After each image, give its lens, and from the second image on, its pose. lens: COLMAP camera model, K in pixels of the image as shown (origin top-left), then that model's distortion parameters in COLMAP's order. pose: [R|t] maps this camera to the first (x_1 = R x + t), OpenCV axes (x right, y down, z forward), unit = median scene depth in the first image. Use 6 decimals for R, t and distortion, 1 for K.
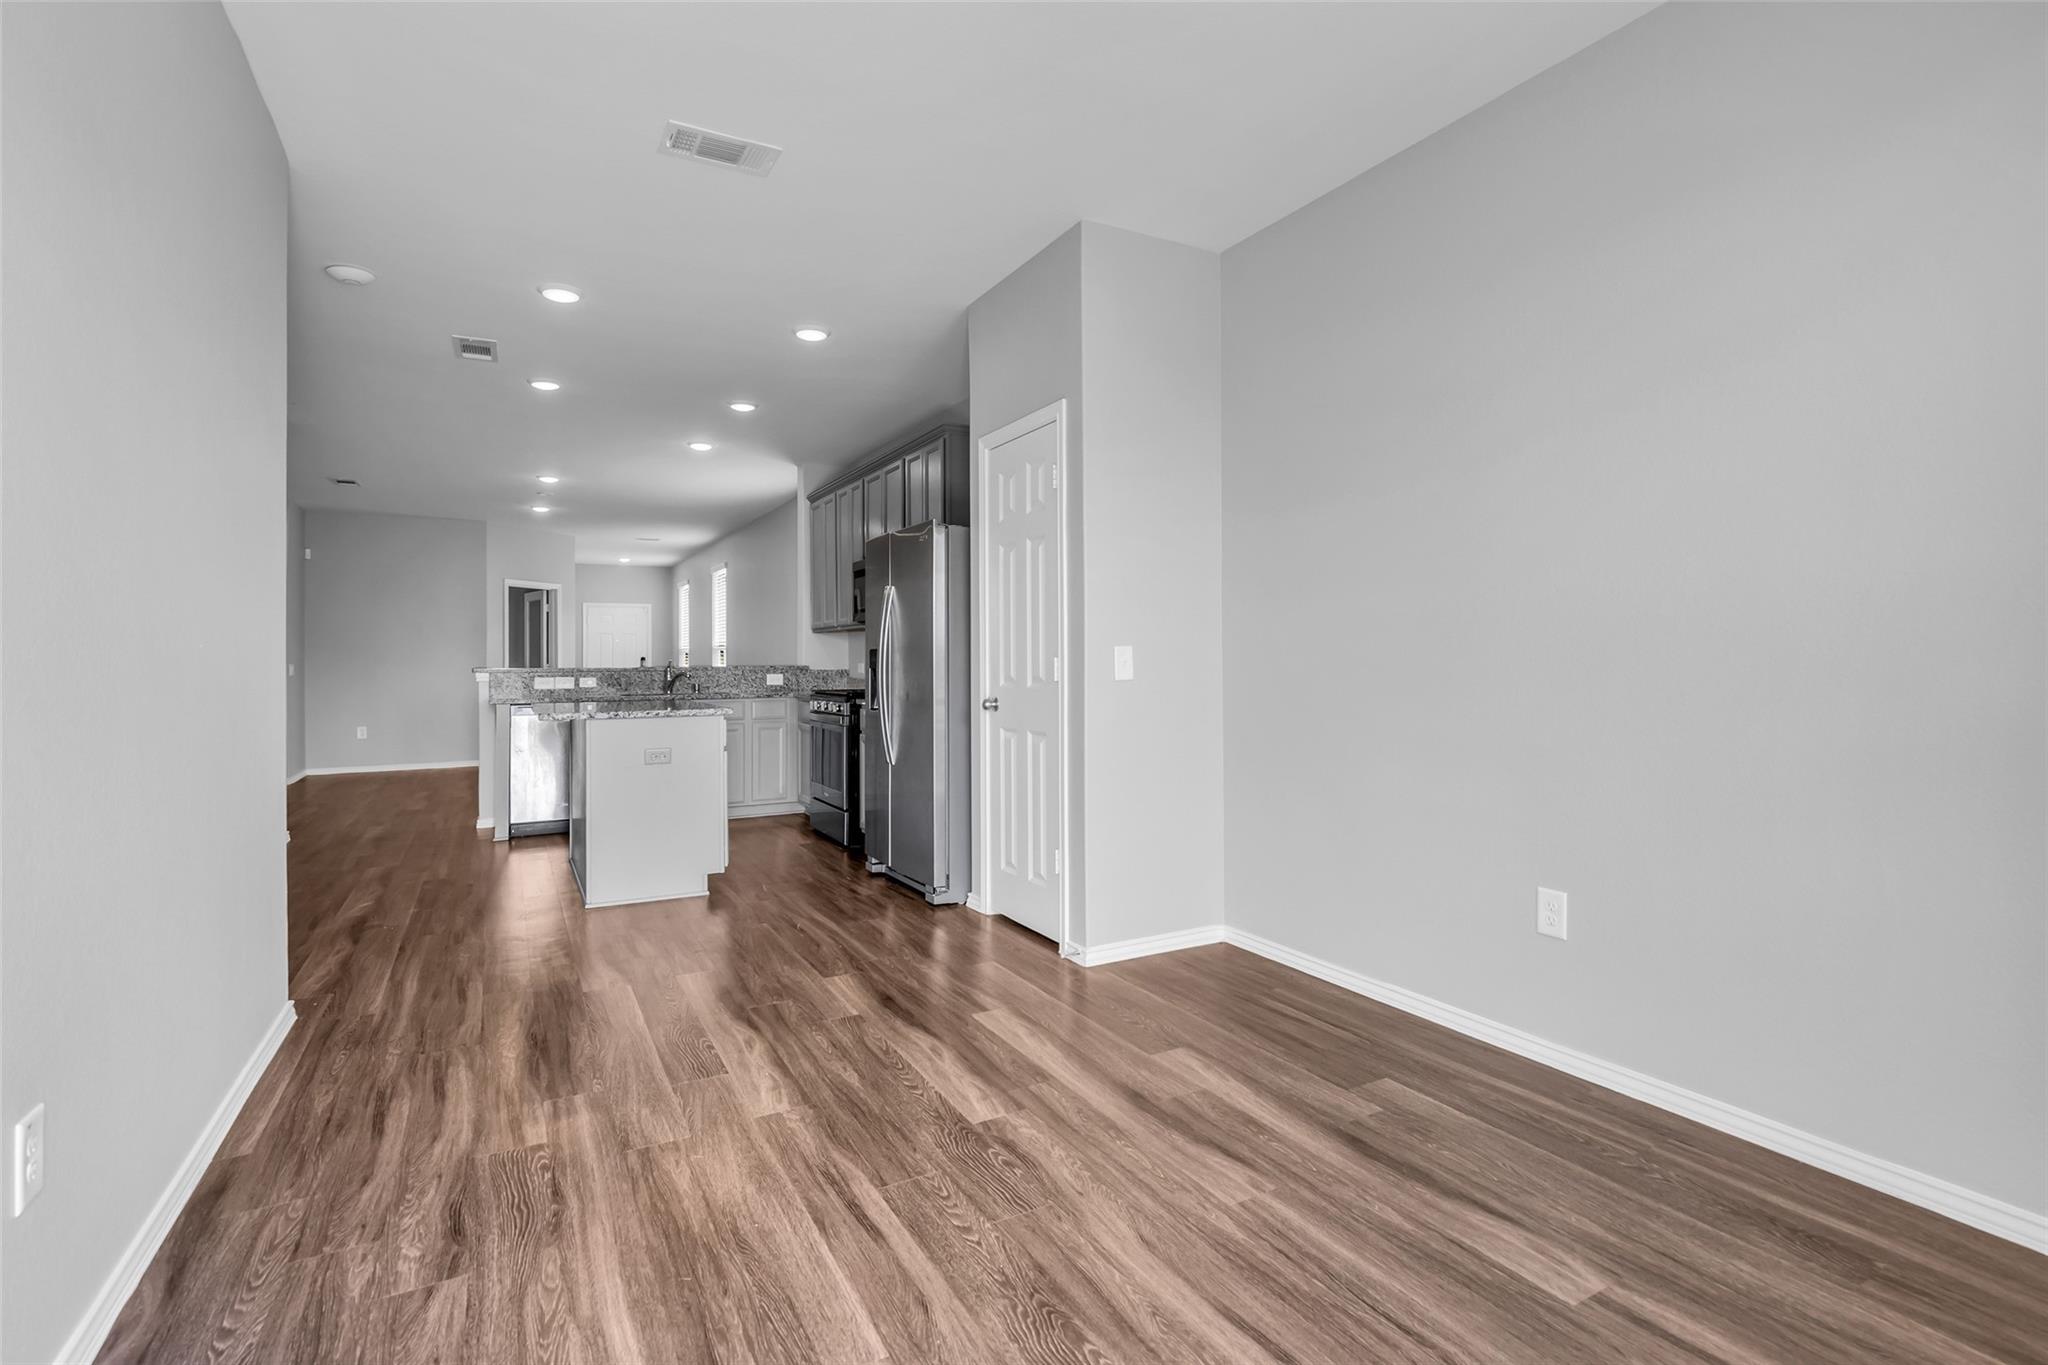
lens RADIAL K [[953.3, 0, 1024.1], [0, 953.3, 659.1], [0, 0, 1]] dist [-0.012343, -0.000044]
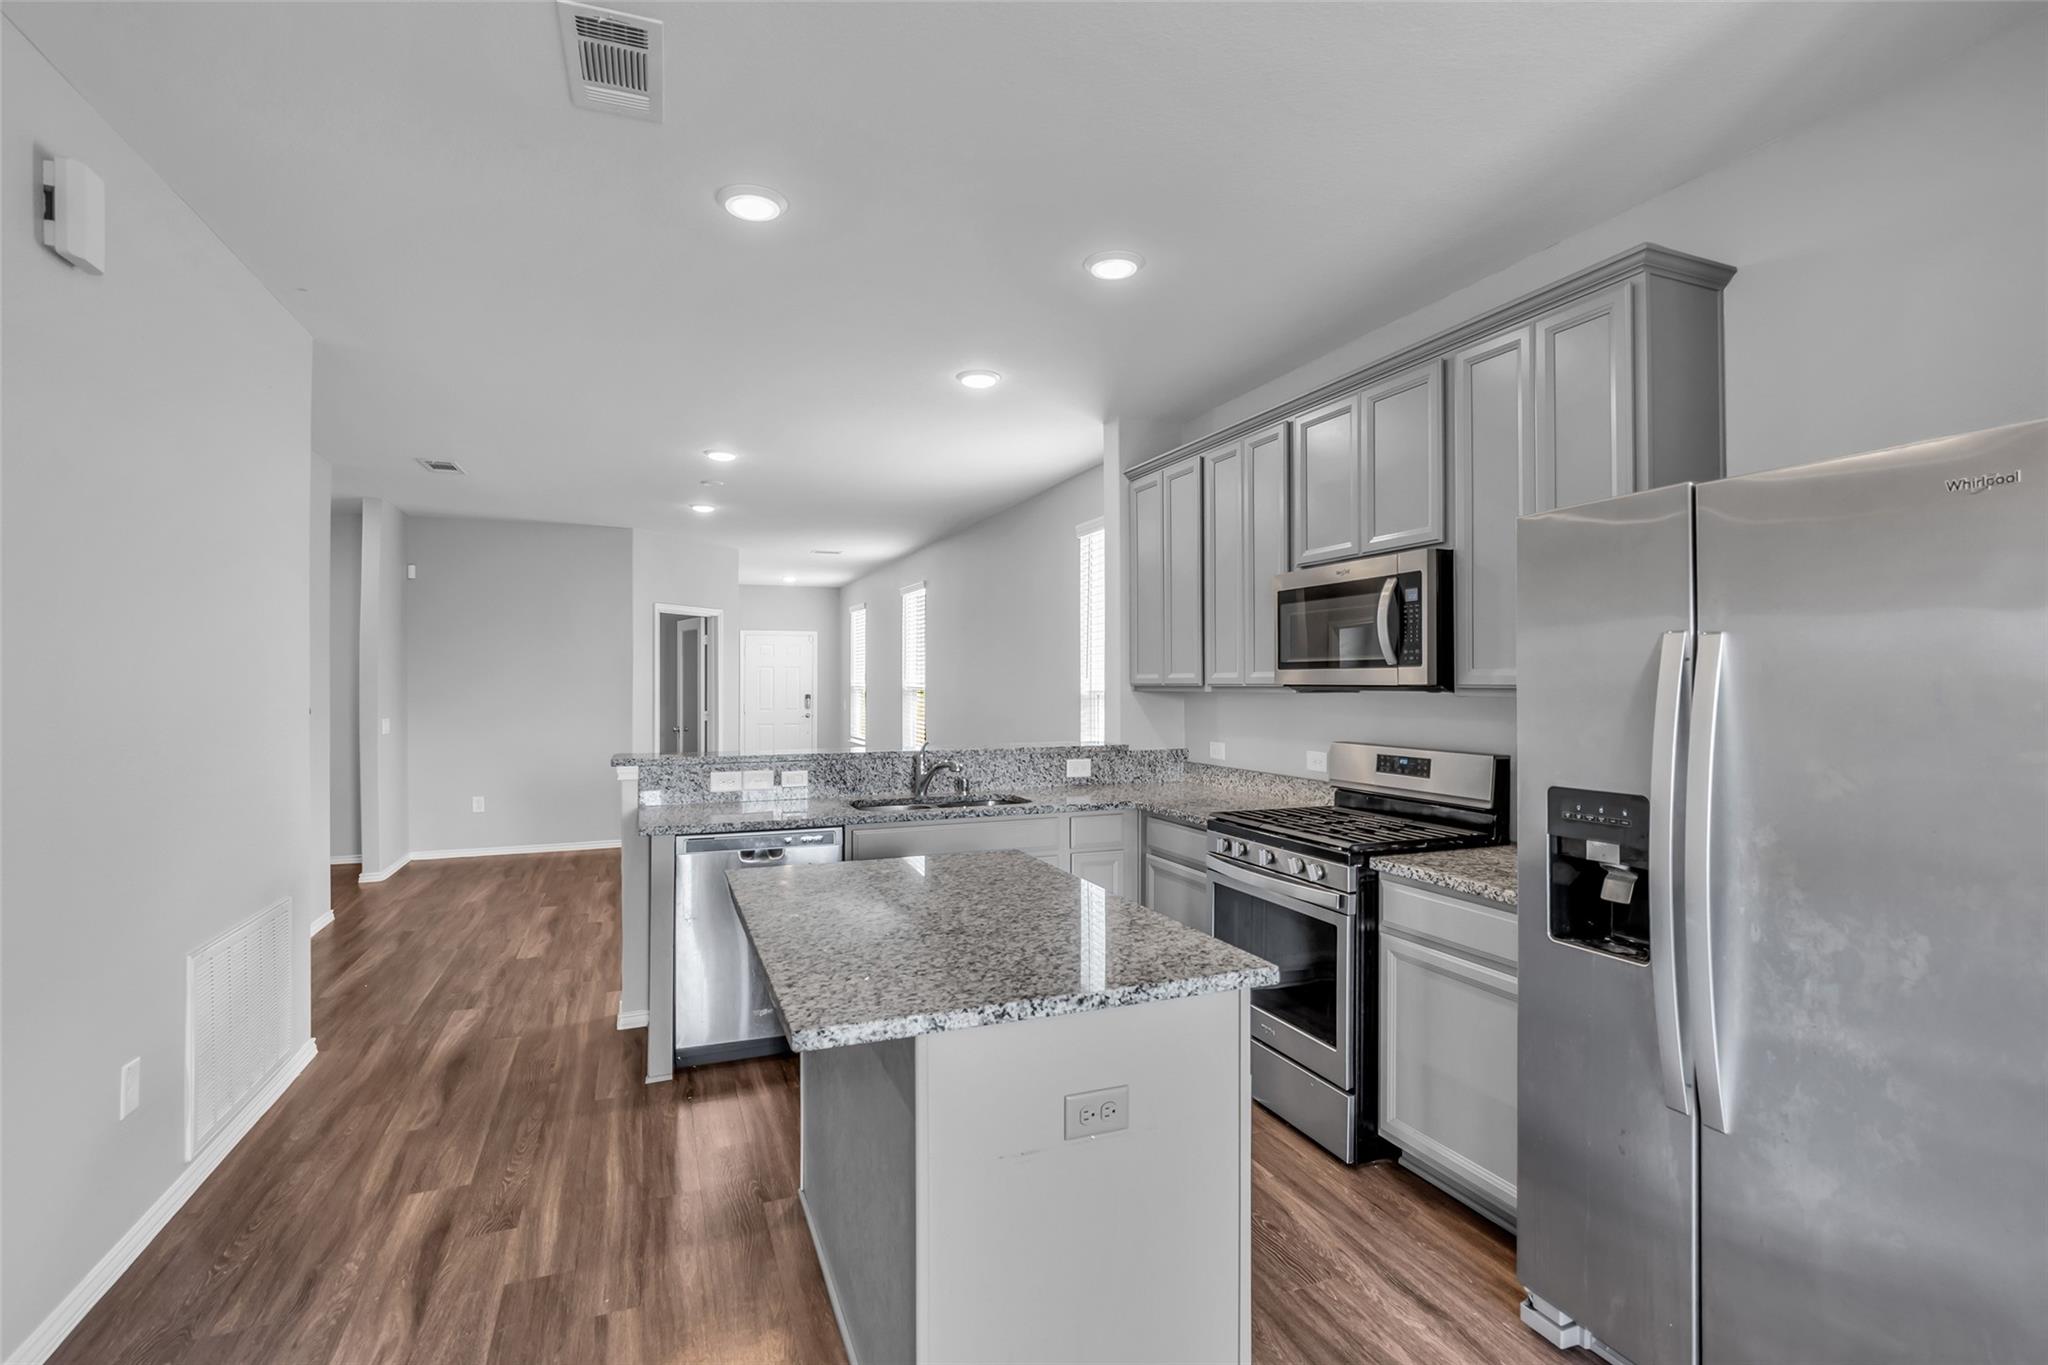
lens RADIAL K [[953.9, 0, 1021.5], [0, 953.9, 678.2], [0, 0, 1]] dist [-0.004959, -0.000134]
pose [[0.992129, 0.006245, -0.125063, -0.603023], [-0.006462, 0.999978, -0.001330, -0.096138], [0.125052, 0.002128, 0.992148, 1.052346]]
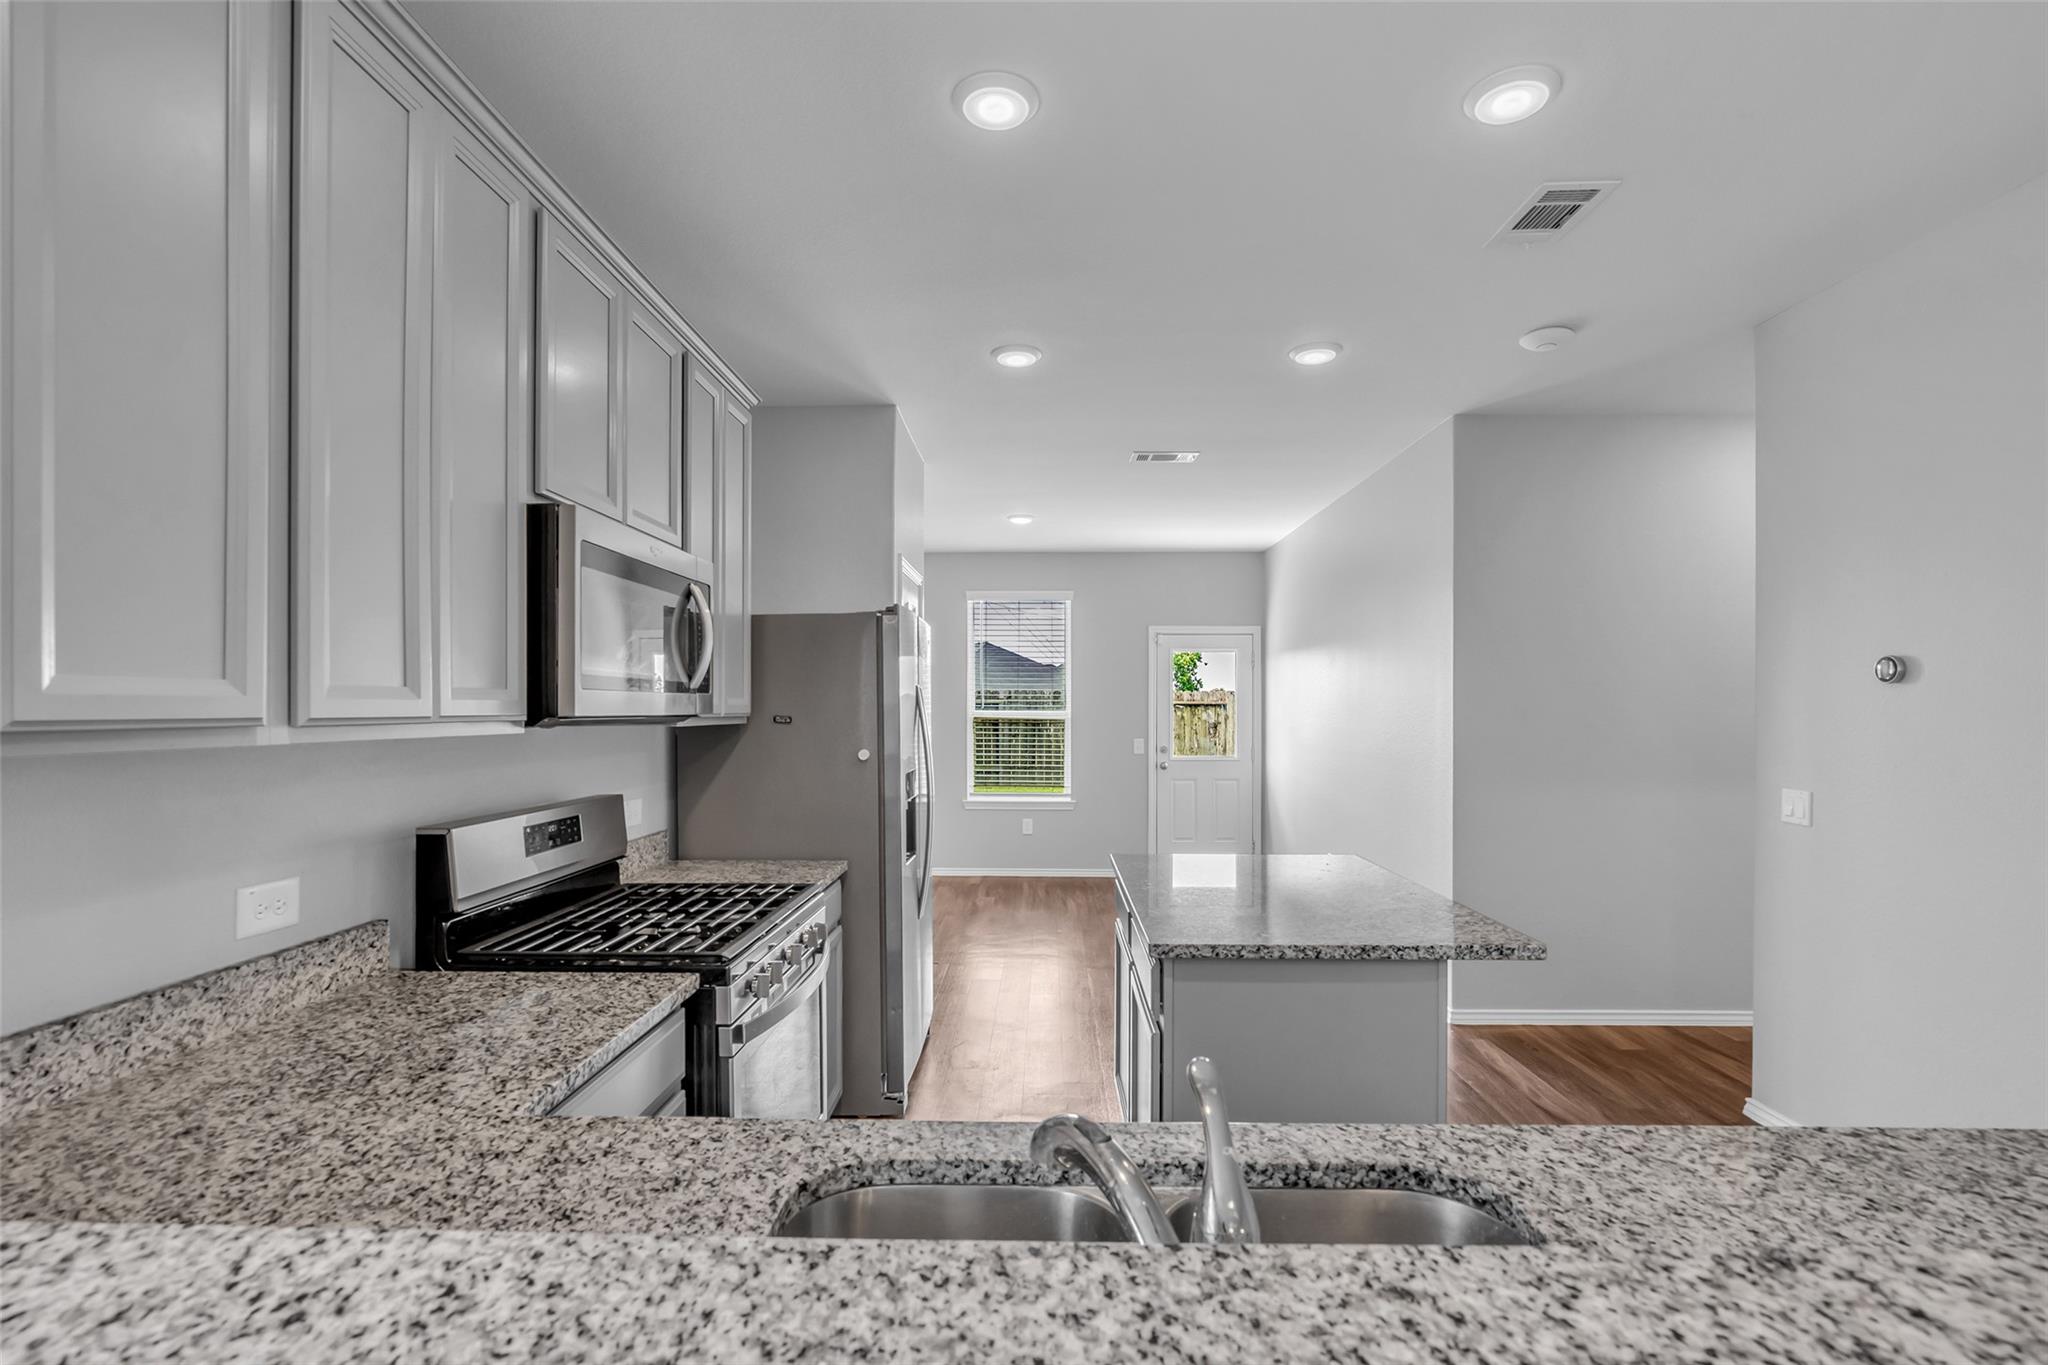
lens RADIAL K [[950.8, 0, 1022.5], [0, 950.8, 712.1], [0, 0, 1]] dist [-0.010852, 0.000554]
pose [[-0.863937, 0.007434, 0.503545, -1.023739], [0.007315, 0.999971, -0.002212, -0.090325], [-0.503546, 0.001772, -0.863966, 2.769281]]
